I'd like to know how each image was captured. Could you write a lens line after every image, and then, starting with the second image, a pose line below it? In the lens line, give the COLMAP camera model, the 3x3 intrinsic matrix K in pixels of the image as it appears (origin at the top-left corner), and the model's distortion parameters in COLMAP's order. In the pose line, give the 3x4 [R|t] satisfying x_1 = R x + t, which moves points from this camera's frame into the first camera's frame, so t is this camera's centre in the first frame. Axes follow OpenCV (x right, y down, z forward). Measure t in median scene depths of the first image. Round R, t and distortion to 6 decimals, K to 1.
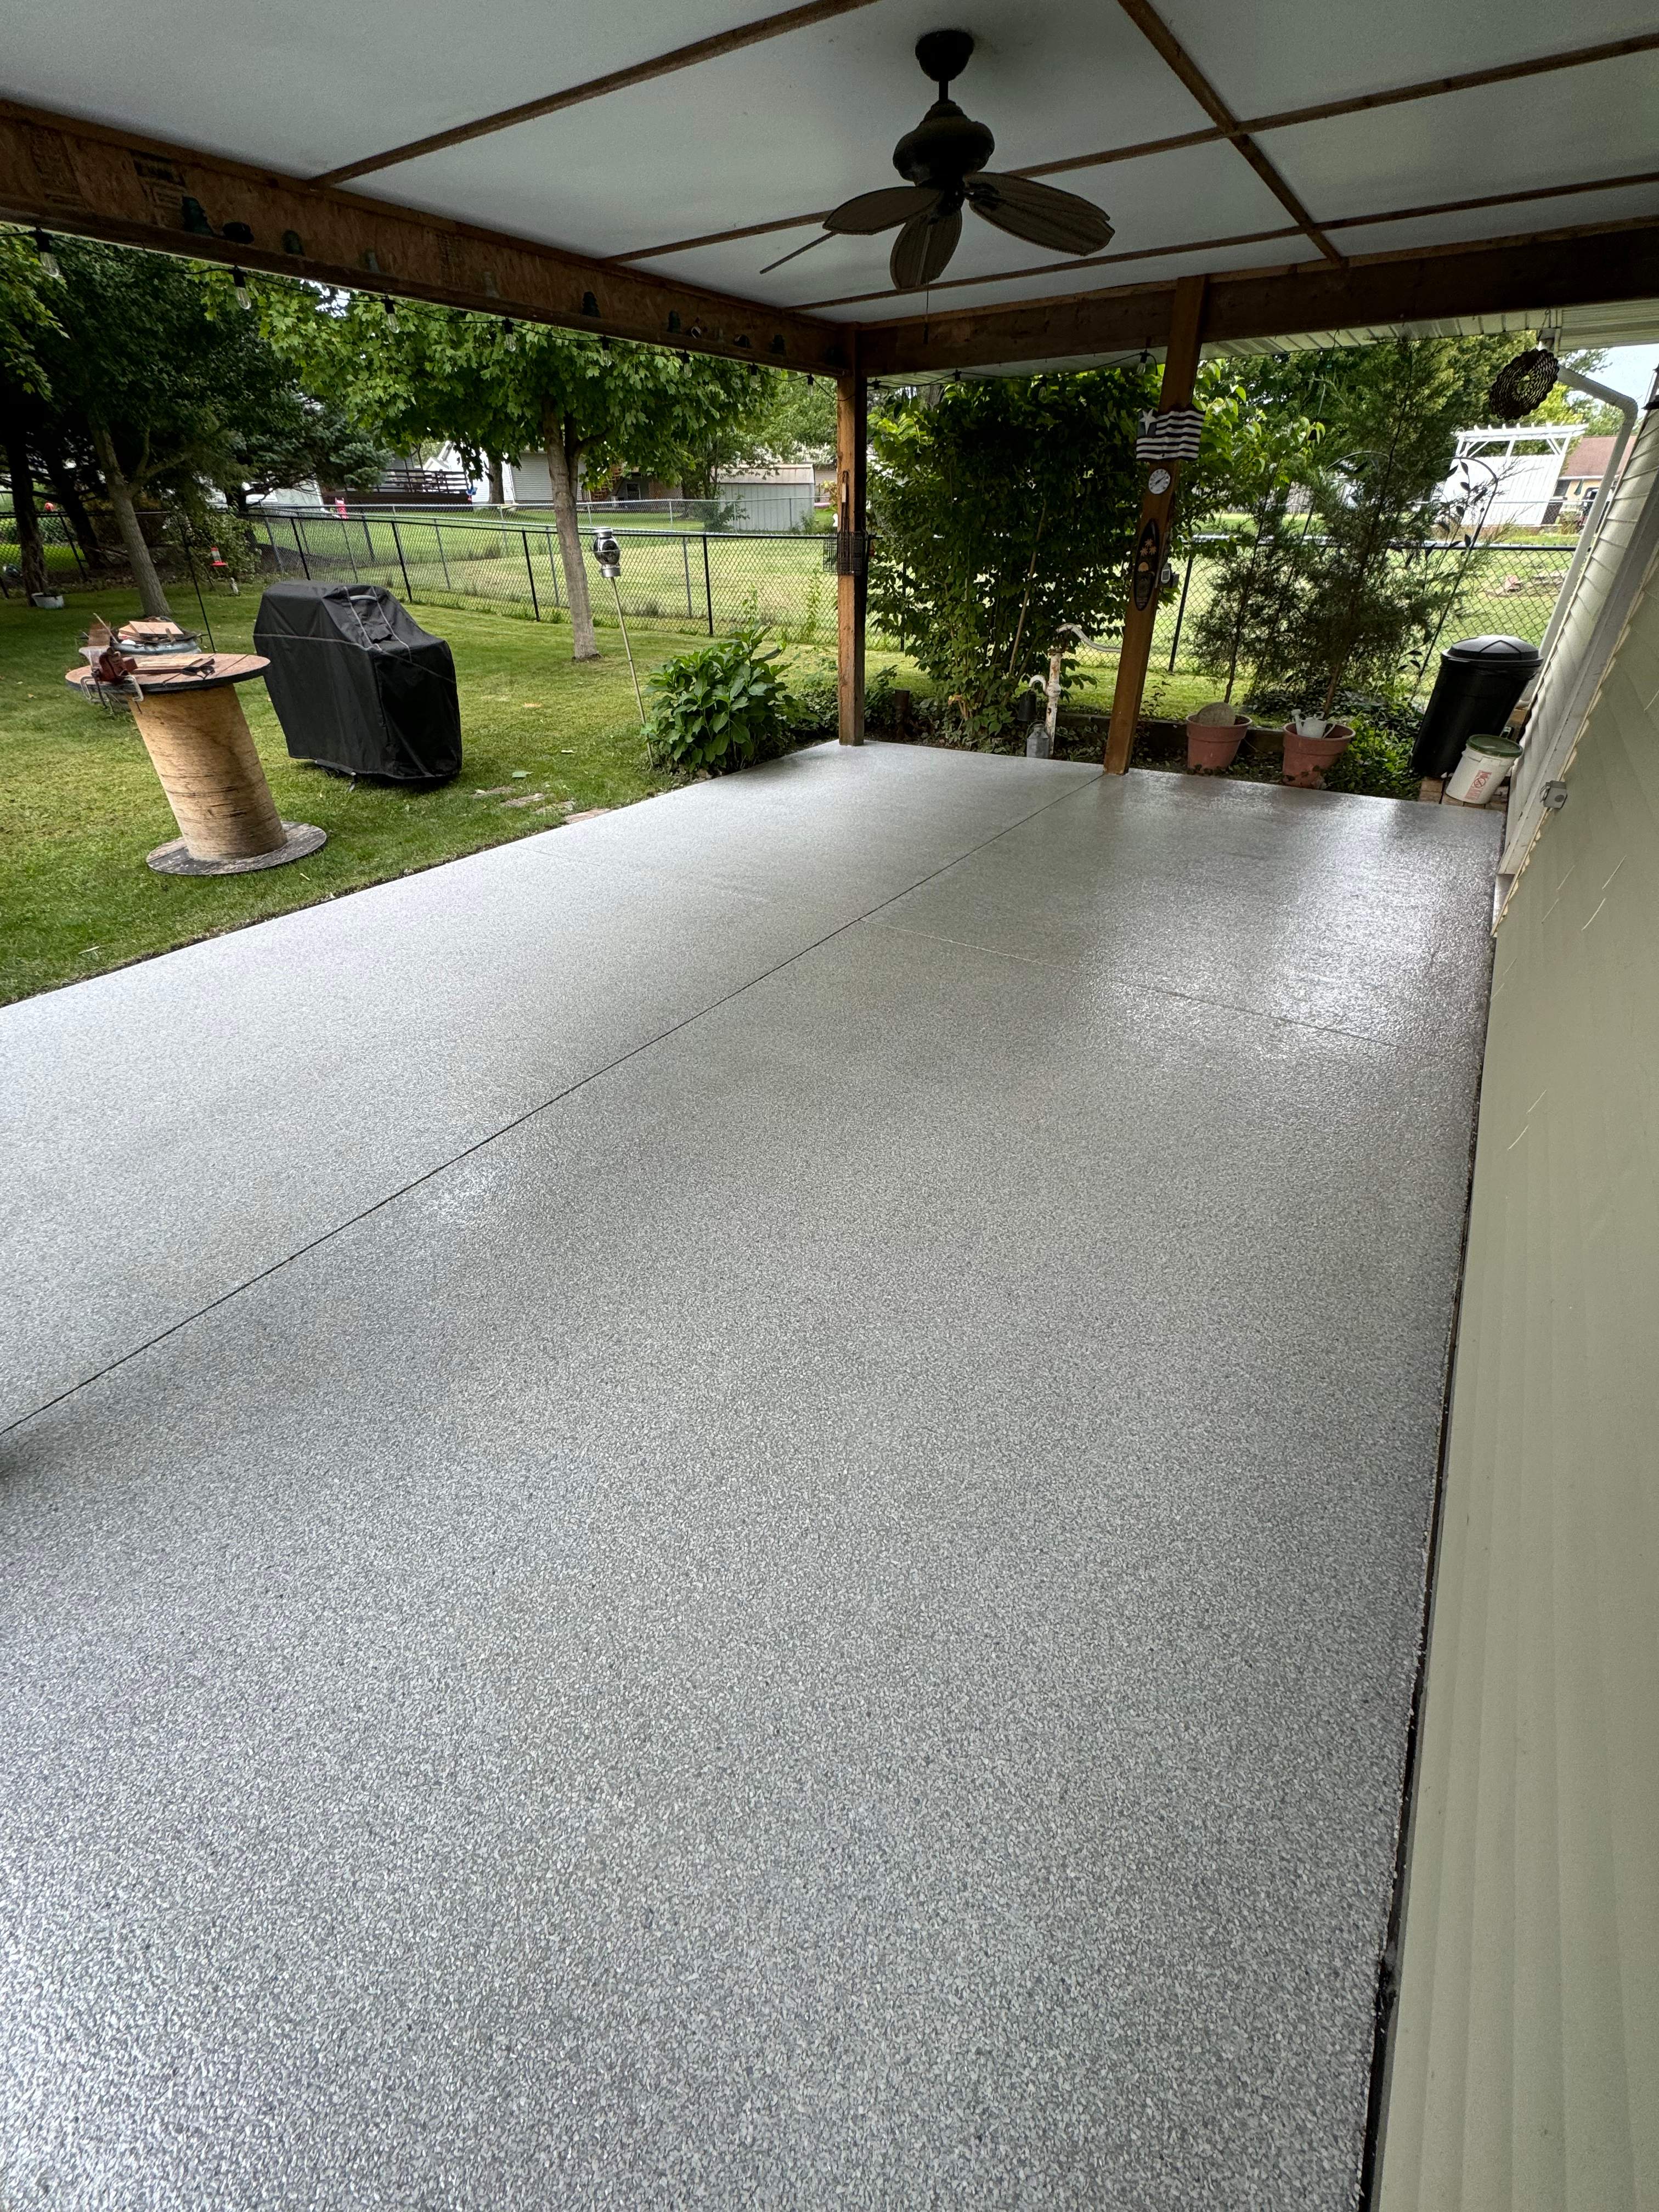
lens RADIAL K [[879.3, 0, 825.7], [0, 879.3, 1102.9], [0, 0, 1]] dist [-0.003171, -0.000219]
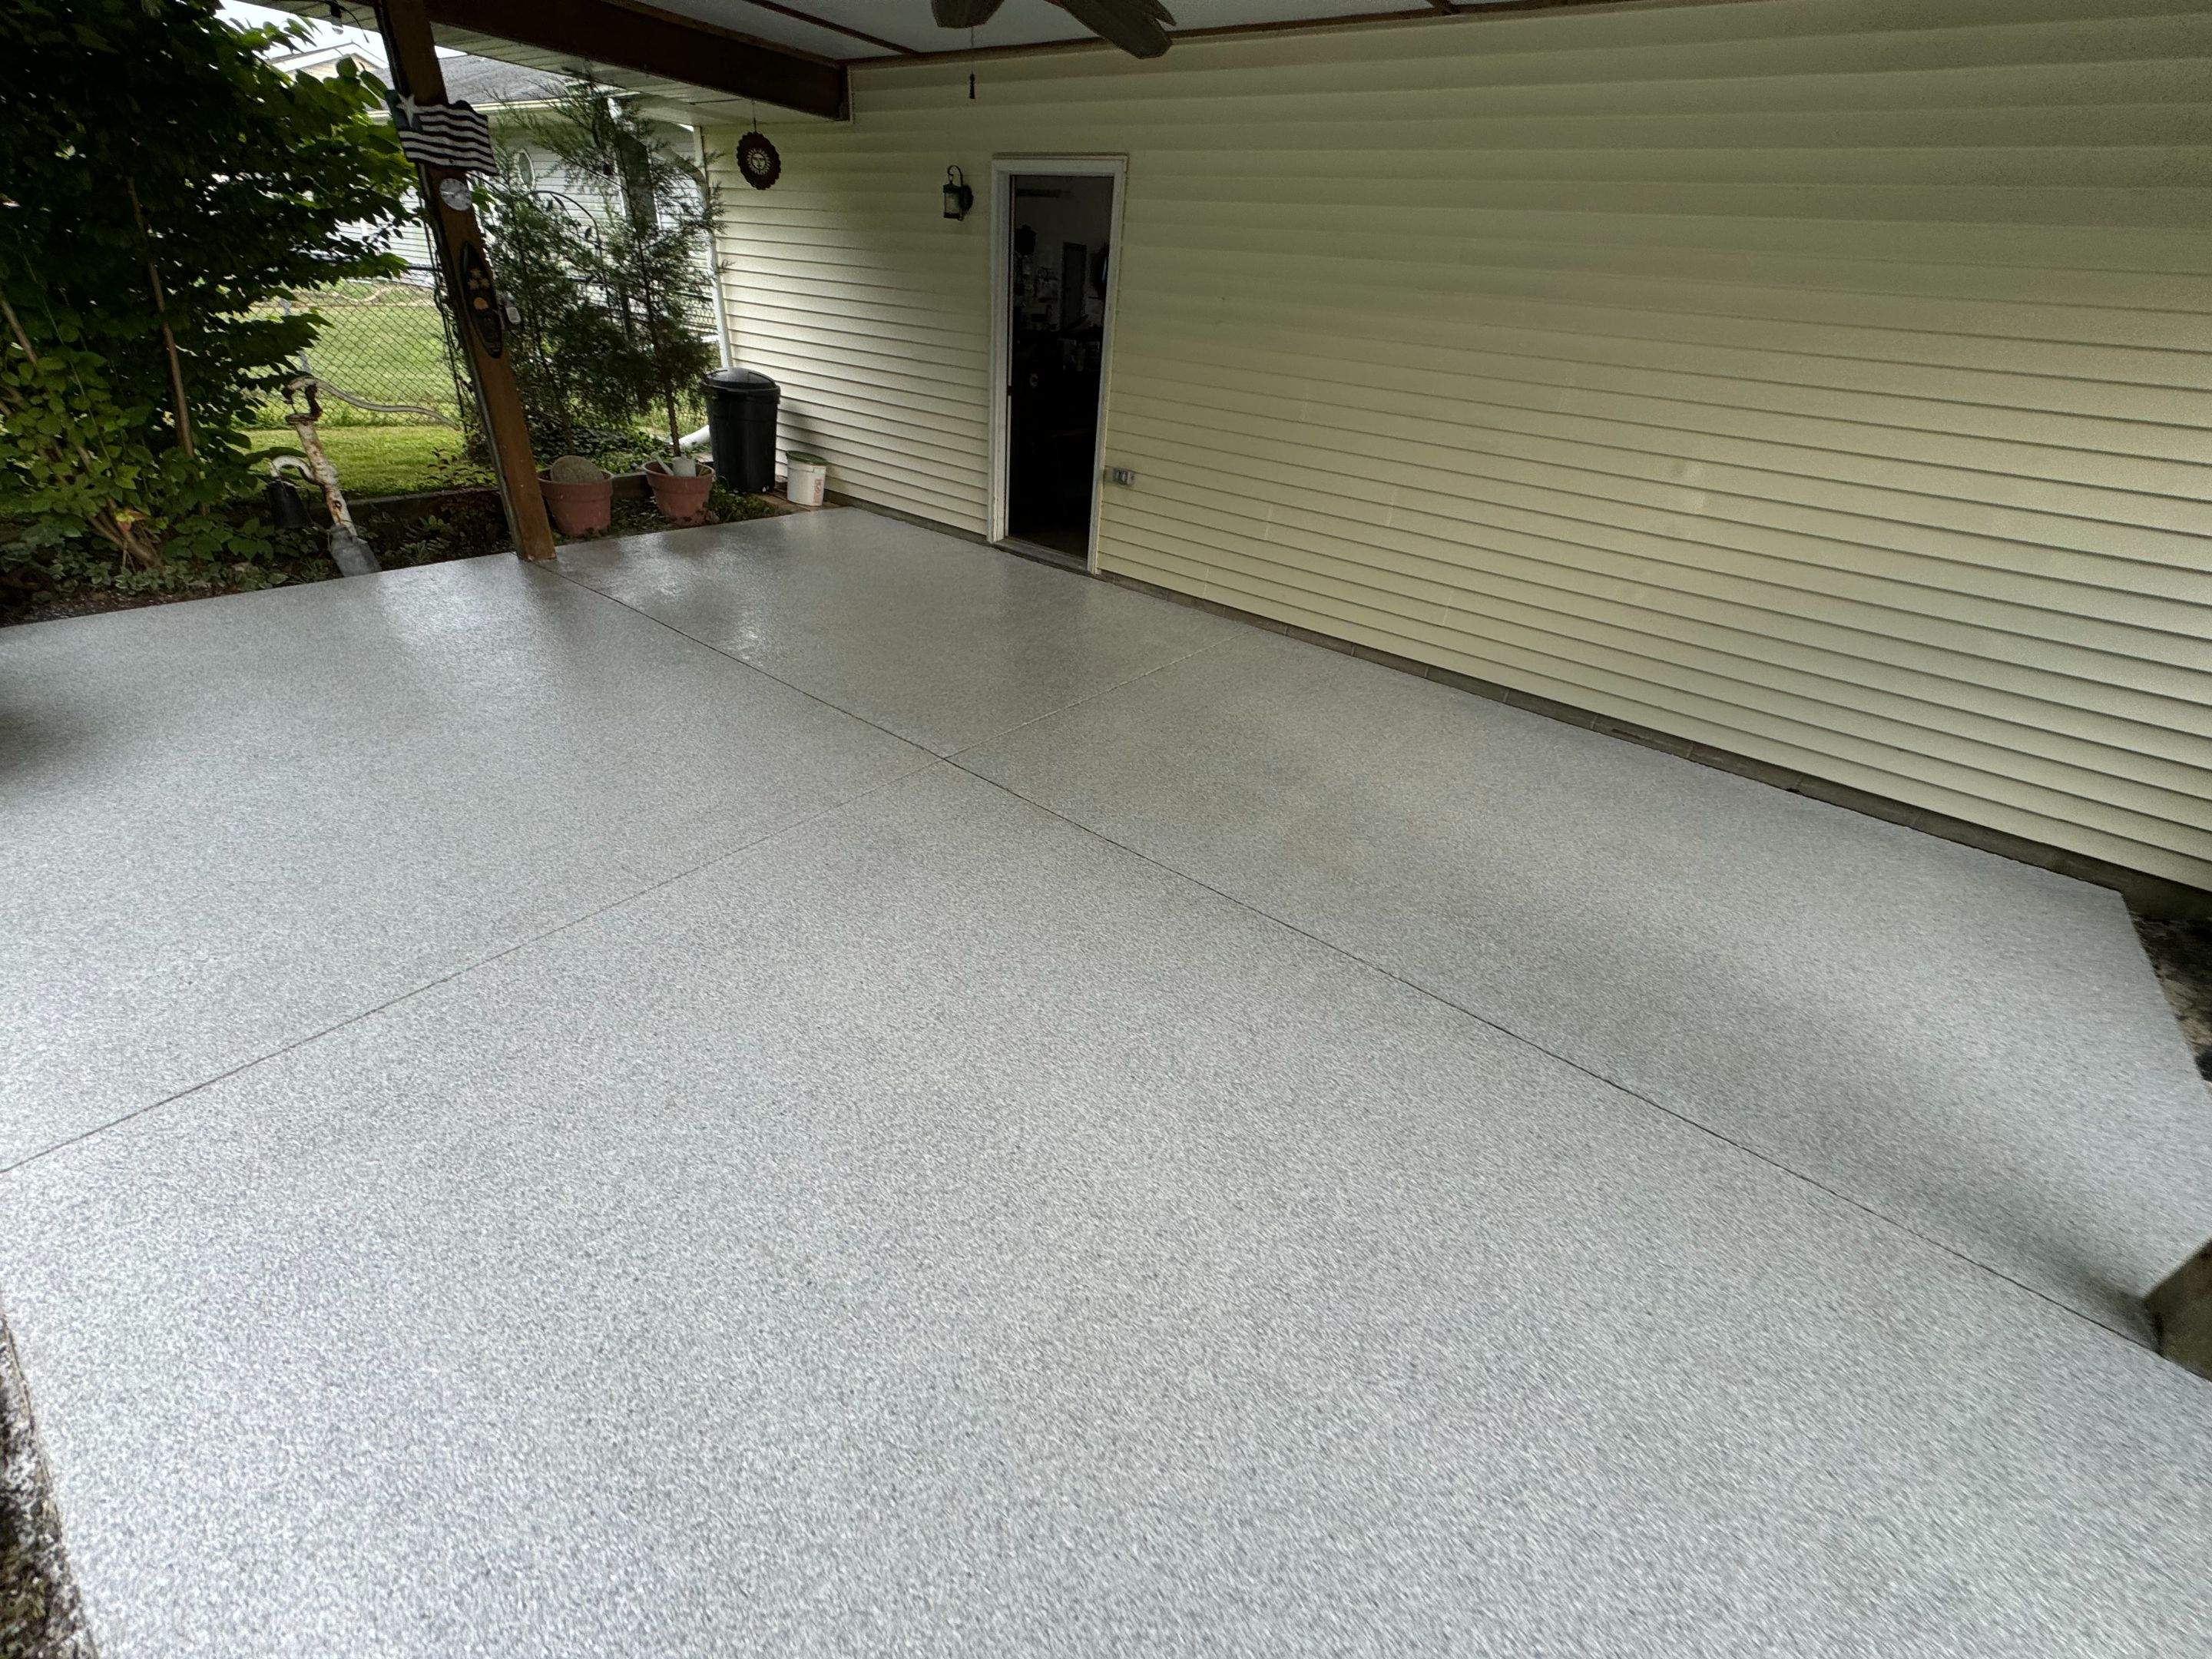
lens RADIAL K [[869.7, 0, 1110.0], [0, 869.7, 829.5], [0, 0, 1]] dist [-0.000294, -0.000254]
pose [[0.076141, -0.500273, 0.862514, -0.932720], [0.474766, 0.778863, 0.409842, -0.562729], [-0.876812, 0.378286, 0.296816, 0.860695]]
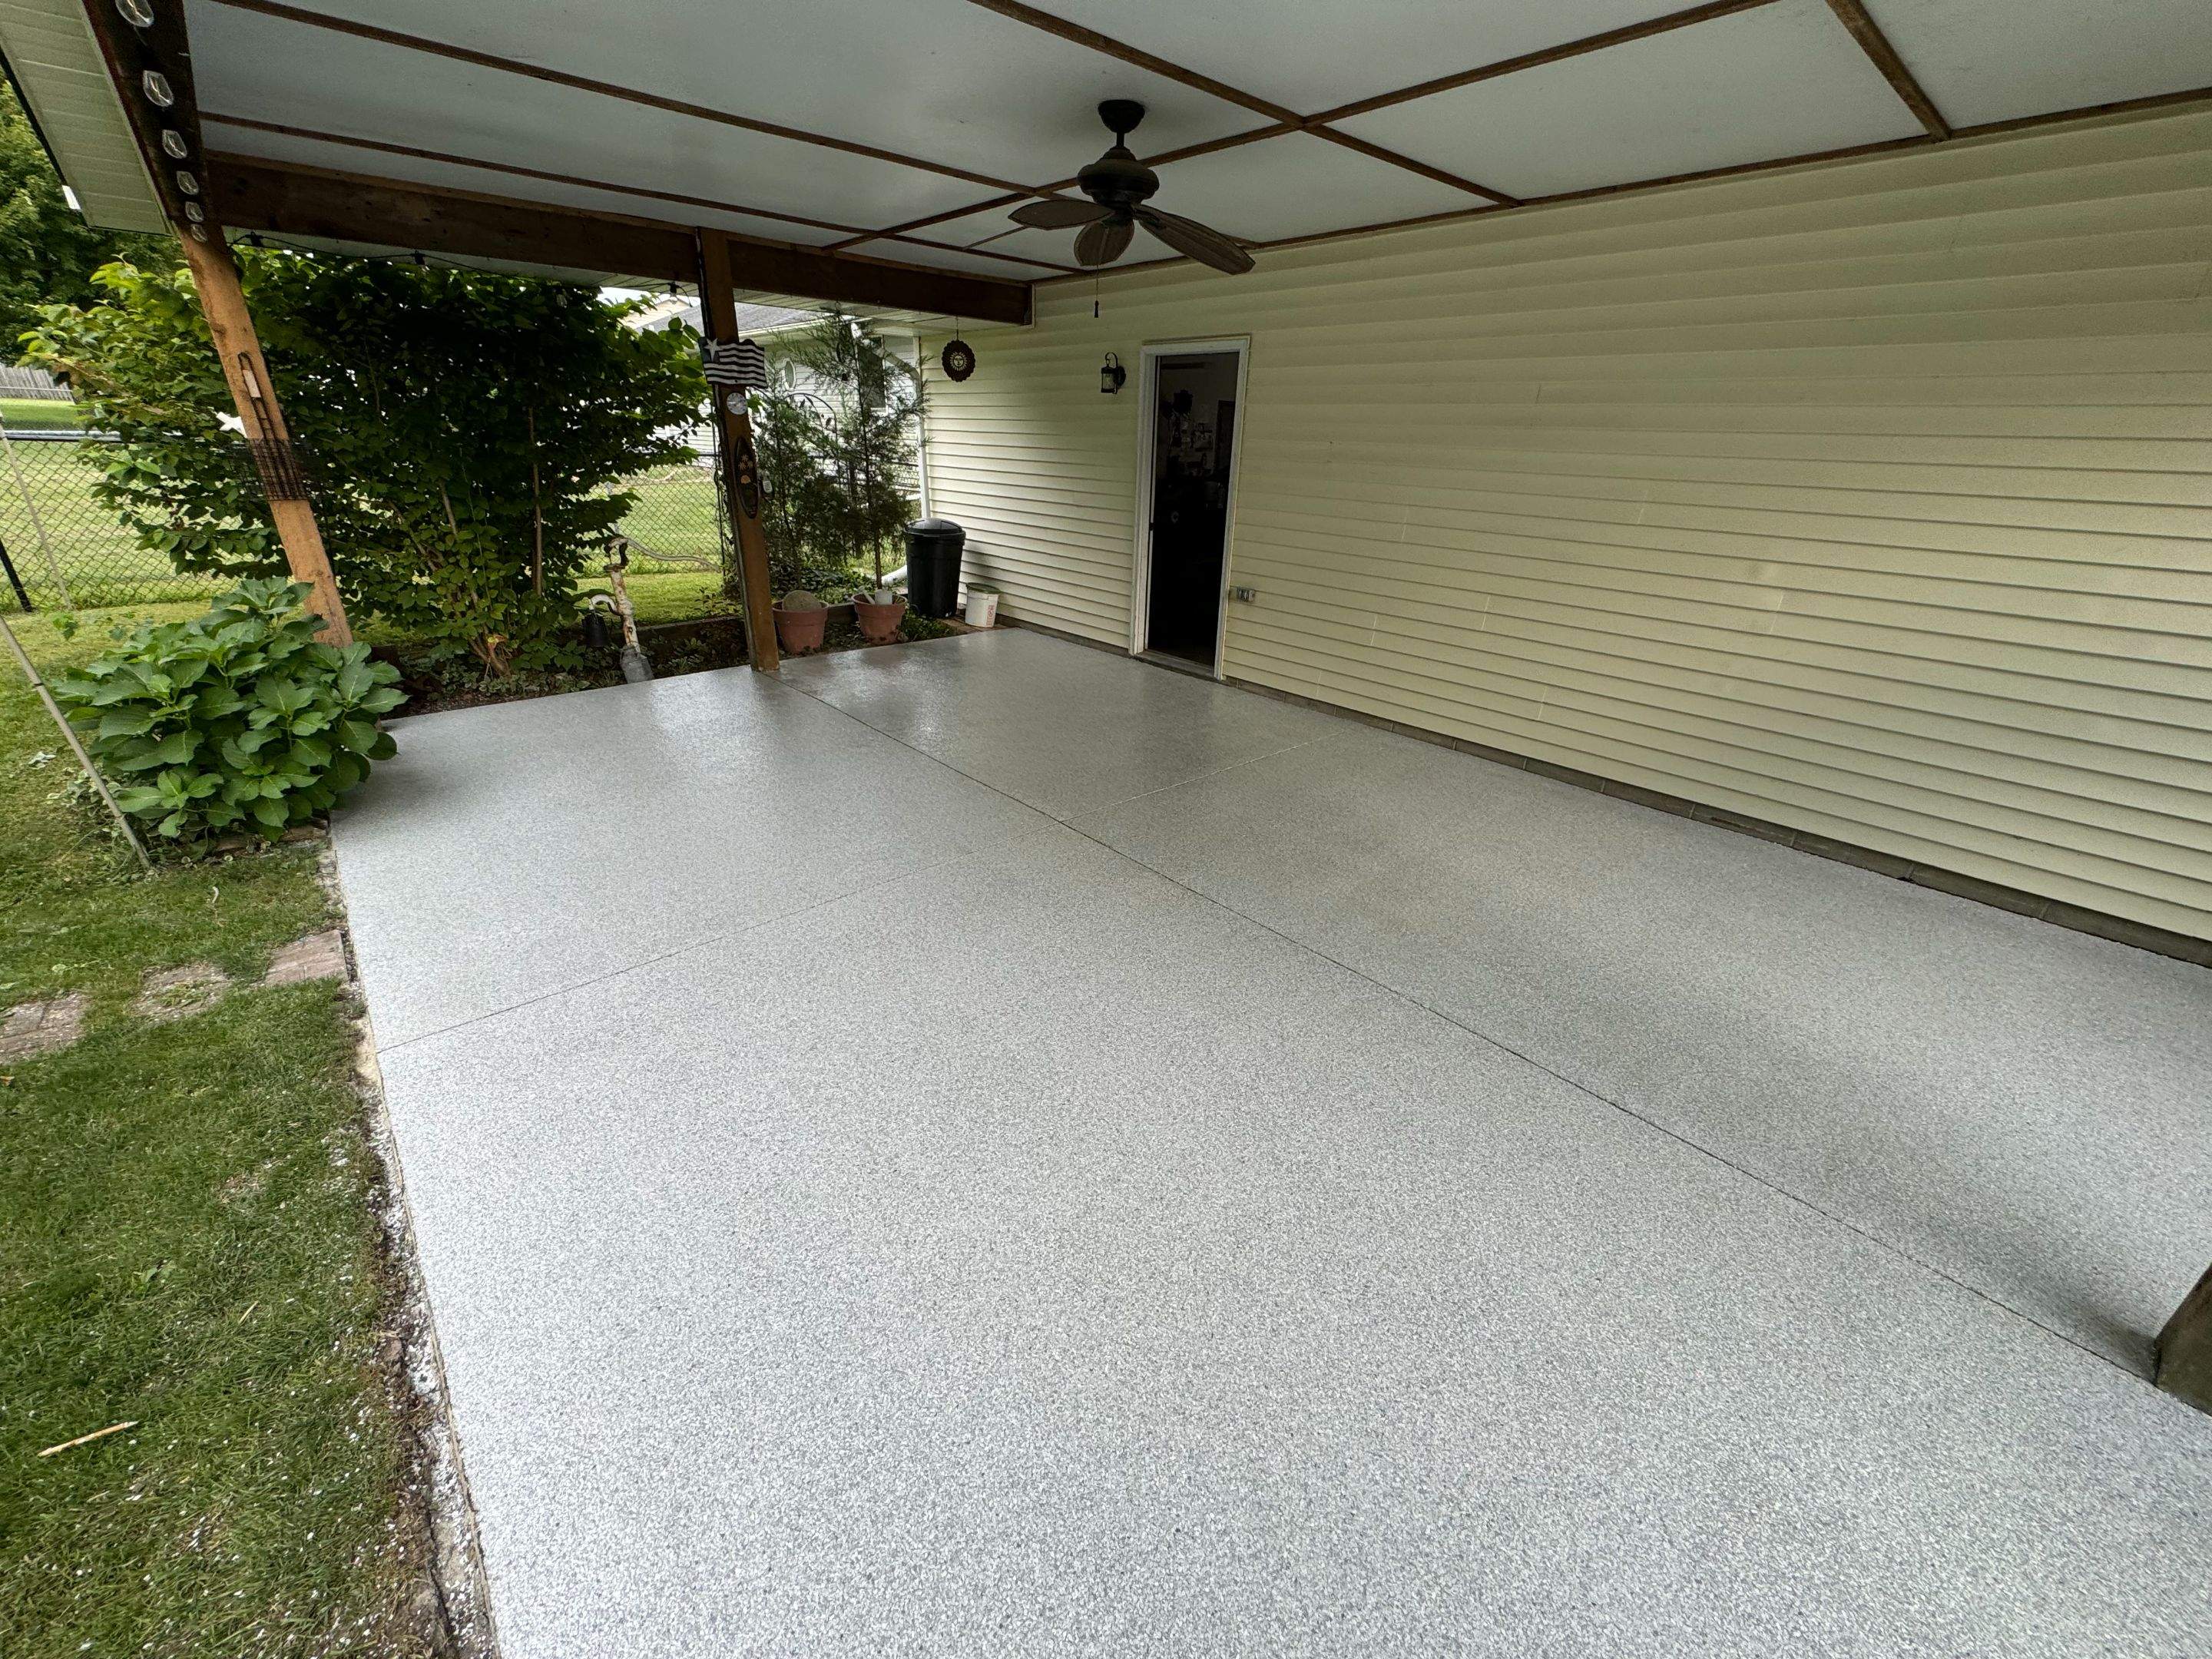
lens RADIAL K [[869.7, 0, 1114.0], [0, 869.7, 832.3], [0, 0, 1]] dist [-0.000294, -0.000254]
pose [[0.254151, -0.378692, 0.889943, -1.098998], [0.502161, 0.838078, 0.213215, -0.505195], [-0.826584, 0.392706, 0.403163, 0.752621]]
